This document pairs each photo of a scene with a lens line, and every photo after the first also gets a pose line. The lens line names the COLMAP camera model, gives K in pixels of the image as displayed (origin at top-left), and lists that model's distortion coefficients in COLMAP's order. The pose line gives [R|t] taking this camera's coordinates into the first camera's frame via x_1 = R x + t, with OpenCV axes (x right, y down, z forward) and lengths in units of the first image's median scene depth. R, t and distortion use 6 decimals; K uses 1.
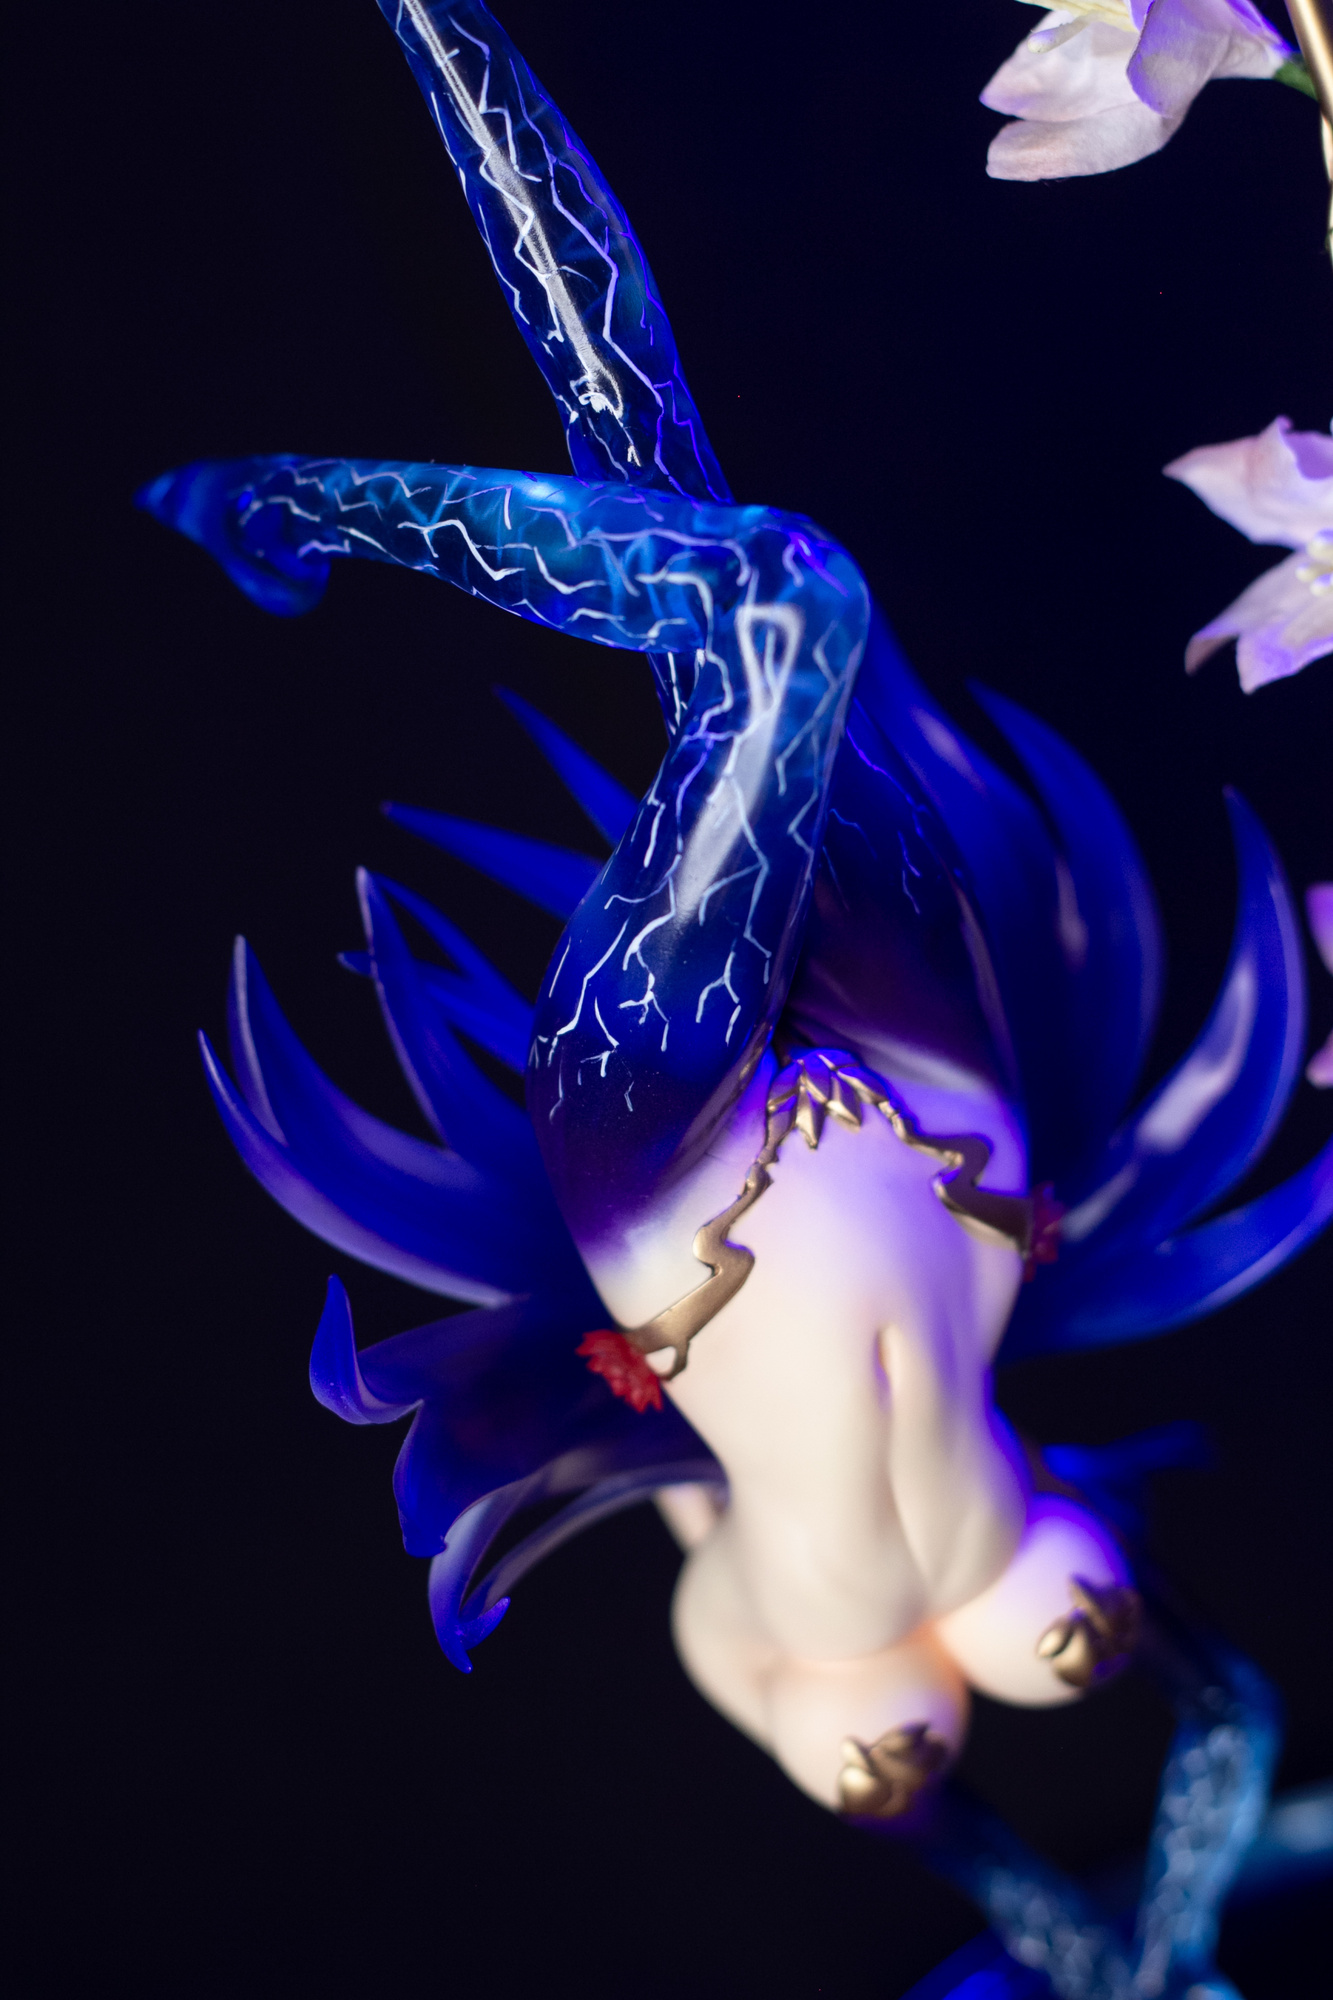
lens RADIAL K [[4981.3, 0, 666.5], [0, 4981.3, 1000.0], [0, 0, 1]] dist [-0.099113, -0.548857]
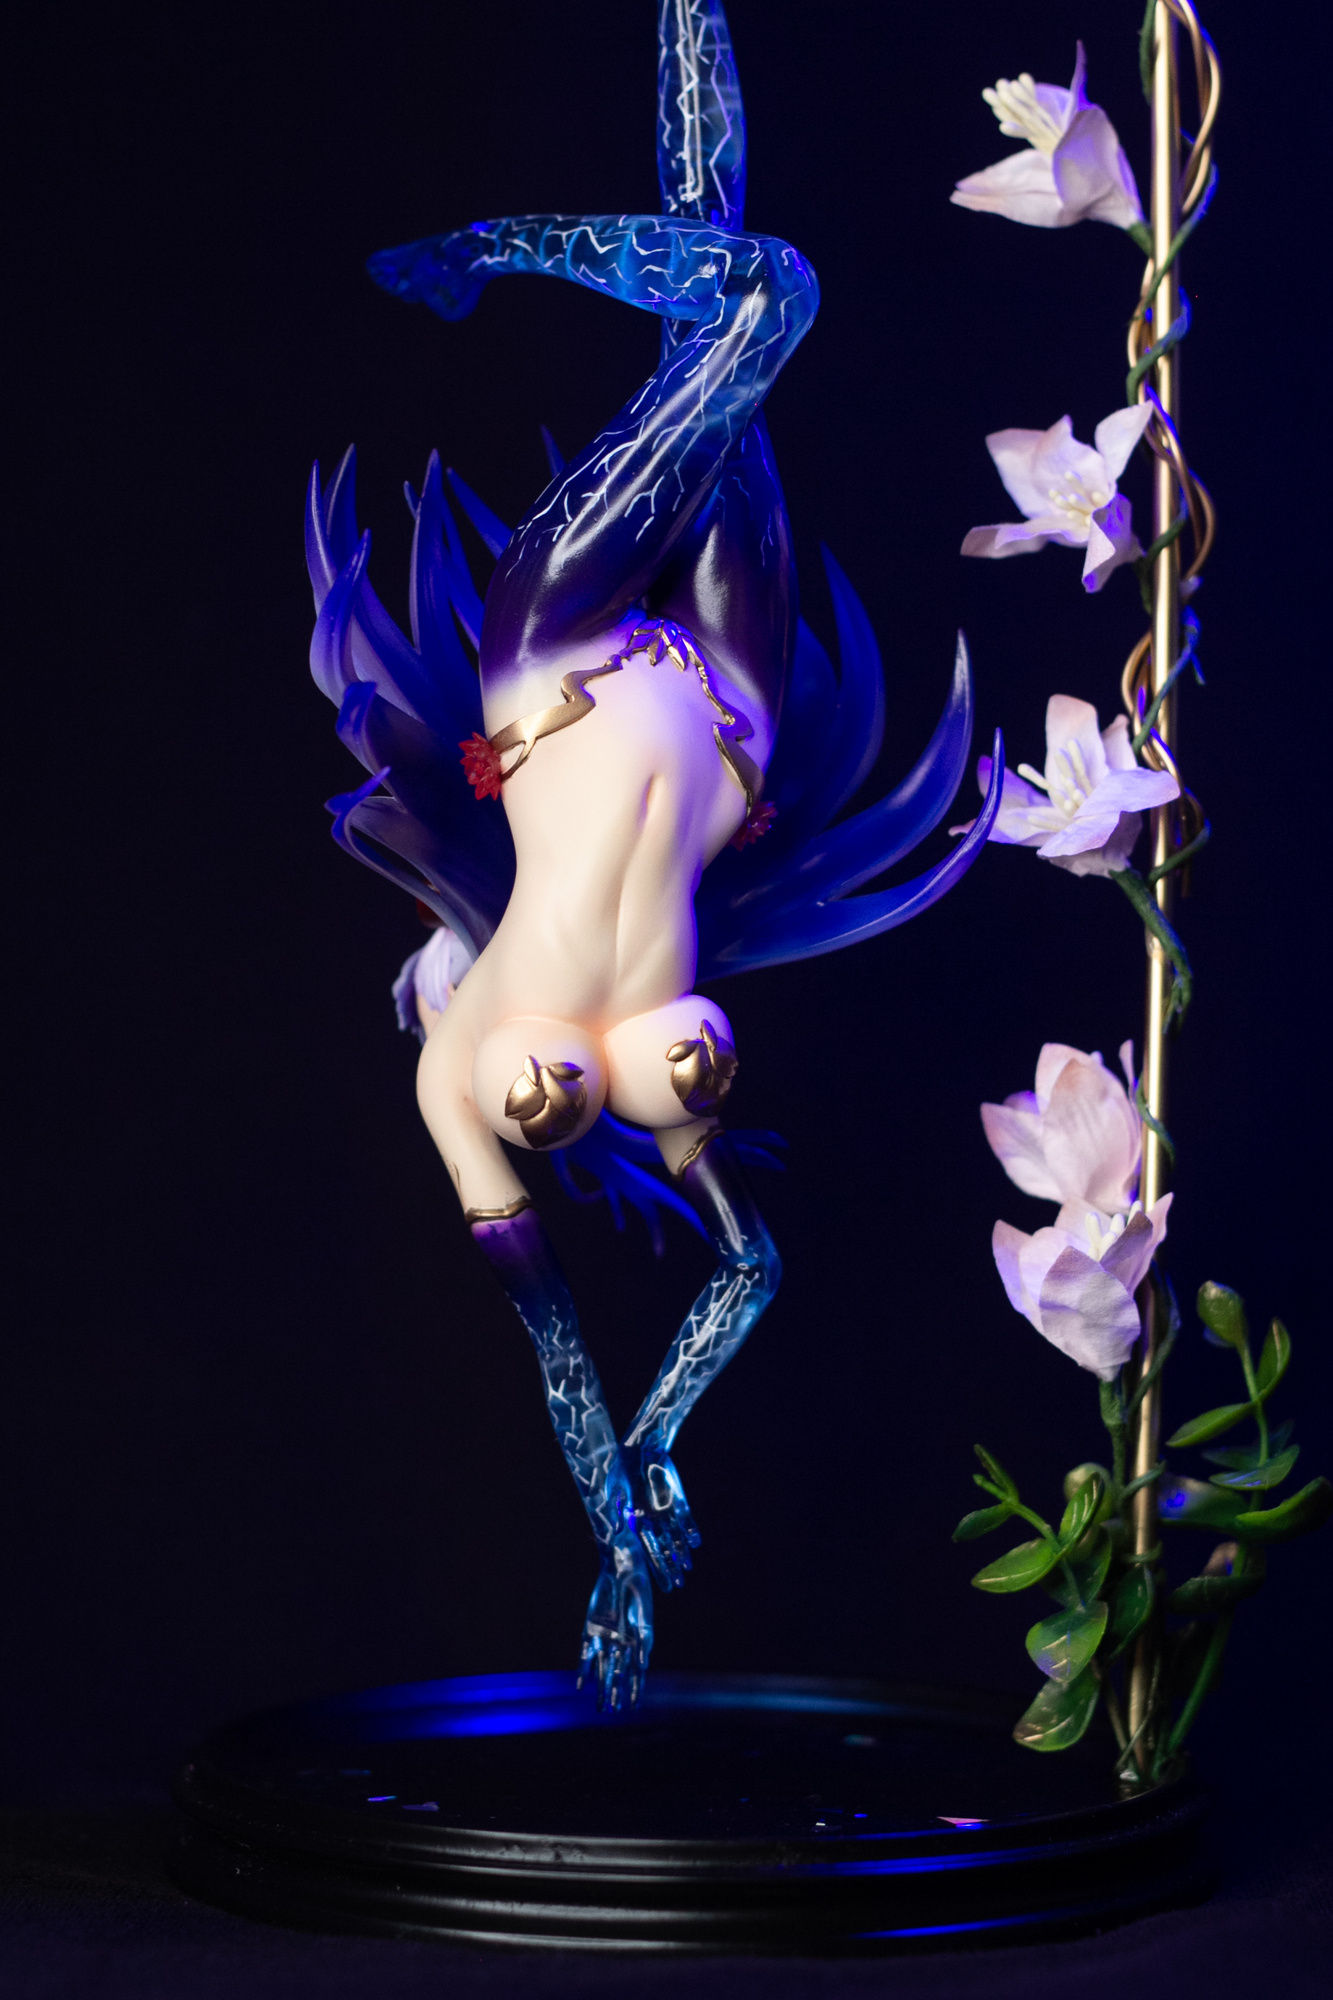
lens RADIAL K [[4981.3, 0, 666.5], [0, 4981.3, 1000.0], [0, 0, 1]] dist [-0.099113, -0.548857]
pose [[0.933798, 0.357726, -0.007275, 0.082257], [-0.330317, 0.854080, -0.401793, 0.743341], [-0.137518, 0.377597, 0.915702, -0.393629]]
